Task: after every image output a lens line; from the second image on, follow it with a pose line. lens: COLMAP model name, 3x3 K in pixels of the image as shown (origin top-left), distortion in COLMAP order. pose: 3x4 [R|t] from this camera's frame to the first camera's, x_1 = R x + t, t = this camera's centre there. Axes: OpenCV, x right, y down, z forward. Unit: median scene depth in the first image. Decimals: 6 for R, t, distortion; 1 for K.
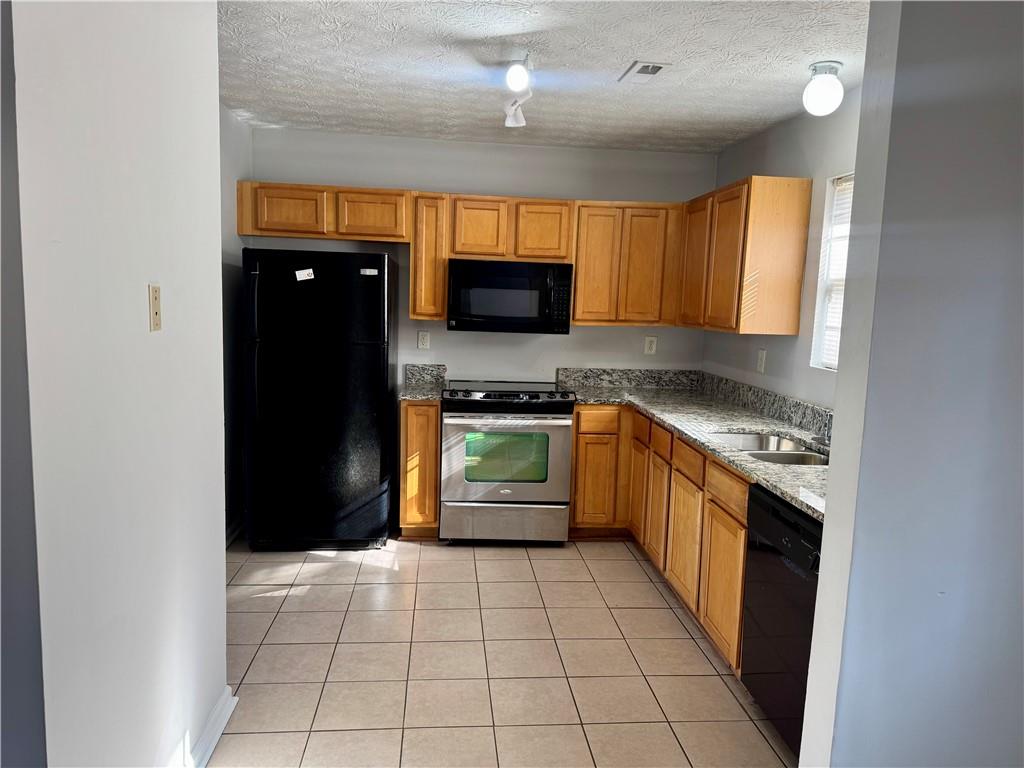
lens RADIAL K [[712.8, 0, 512.0], [0, 712.8, 384.0], [0, 0, 1]] dist [0.071430, 0.000567]
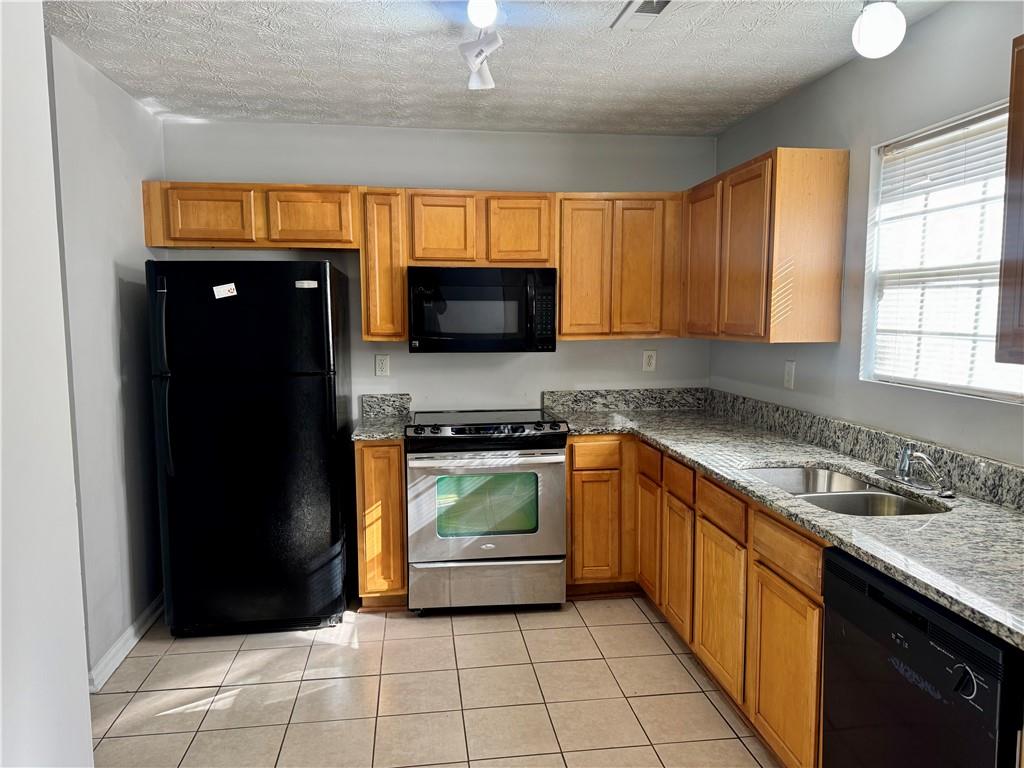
lens RADIAL K [[712.5, 0, 516.5], [0, 712.5, 387.4], [0, 0, 1]] dist [0.069616, -0.093899]
pose [[0.998181, -0.042358, 0.042897, -0.003681], [0.043229, 0.998873, -0.019586, -0.014025], [-0.042020, 0.021405, 0.998887, 0.175201]]
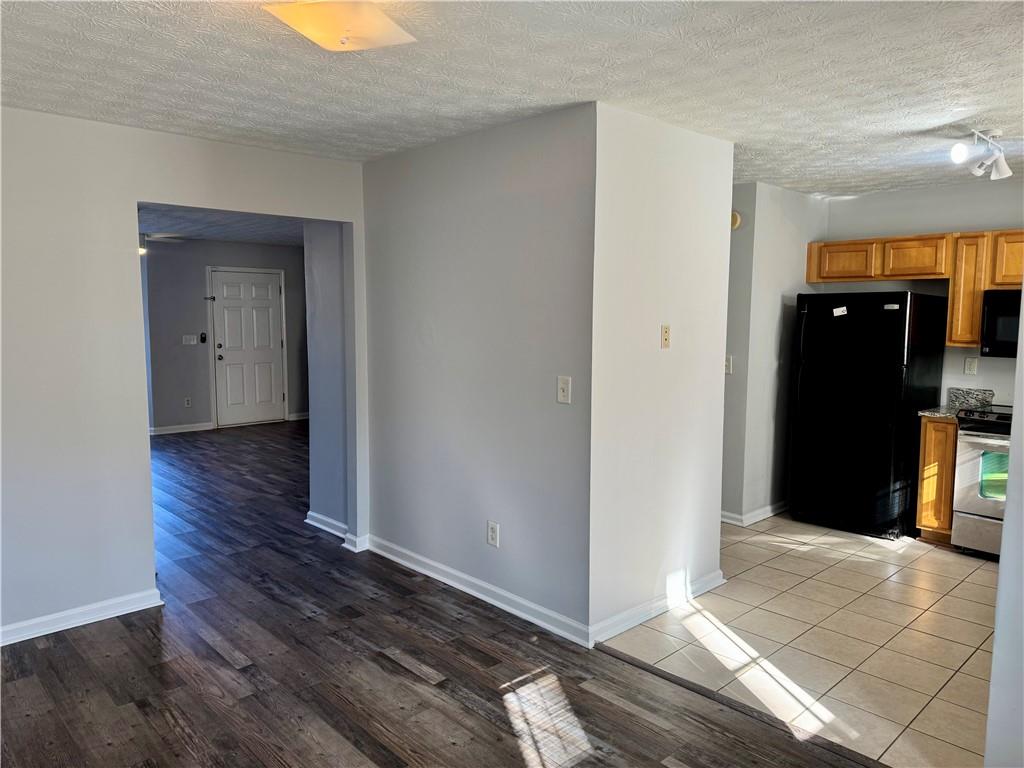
lens RADIAL K [[712.5, 0, 516.5], [0, 712.5, 387.4], [0, 0, 1]] dist [0.069616, -0.093899]
pose [[0.617437, 0.046956, -0.785218, 0.346420], [-0.079171, 0.996858, -0.002642, 0.030701], [0.782626, 0.063797, 0.619214, -0.228580]]
